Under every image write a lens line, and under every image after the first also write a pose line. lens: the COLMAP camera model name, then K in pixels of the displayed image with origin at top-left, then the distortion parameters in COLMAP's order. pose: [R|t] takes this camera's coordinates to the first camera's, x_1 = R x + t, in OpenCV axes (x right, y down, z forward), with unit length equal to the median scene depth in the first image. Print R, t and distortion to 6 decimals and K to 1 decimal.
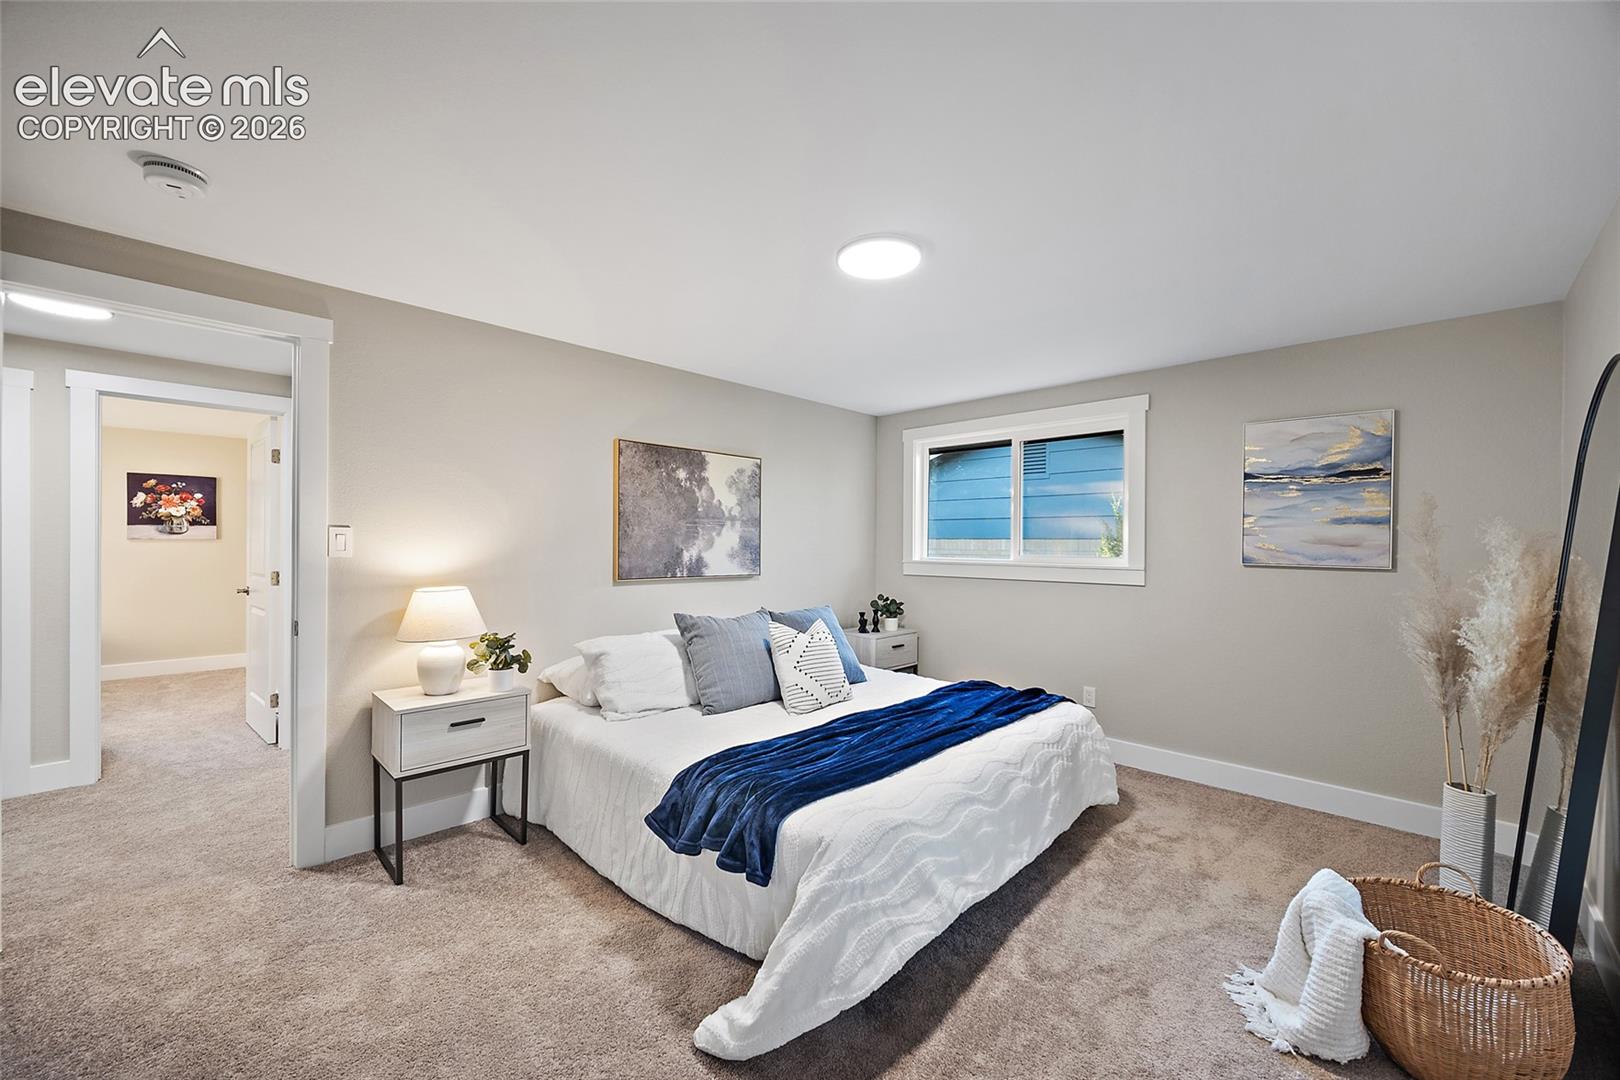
lens RADIAL K [[644.2, 0, 802.0], [0, 644.2, 541.8], [0, 0, 1]] dist [0.002559, -0.000399]
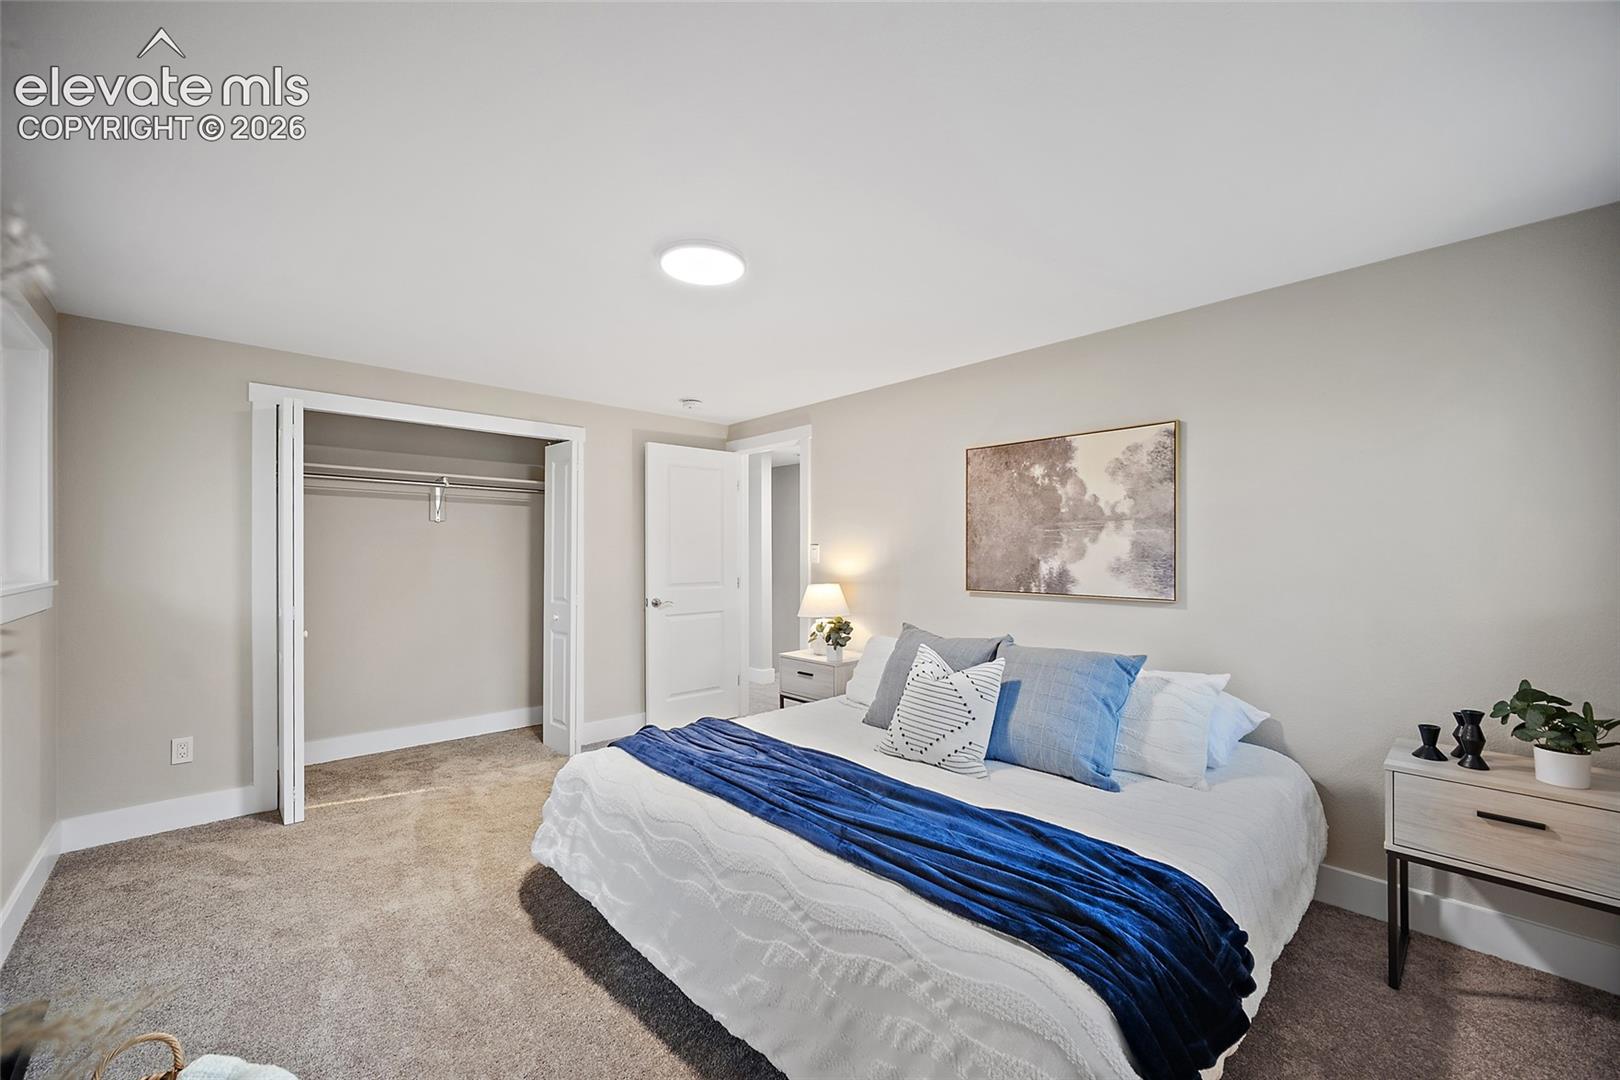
lens RADIAL K [[644.2, 0, 802.9], [0, 644.2, 550.9], [0, 0, 1]] dist [0.002559, -0.000399]
pose [[-0.056495, -0.013115, -0.998317, 0.661469], [0.001457, 0.999912, -0.013219, 0.010299], [0.998402, -0.002201, -0.056471, 0.731416]]
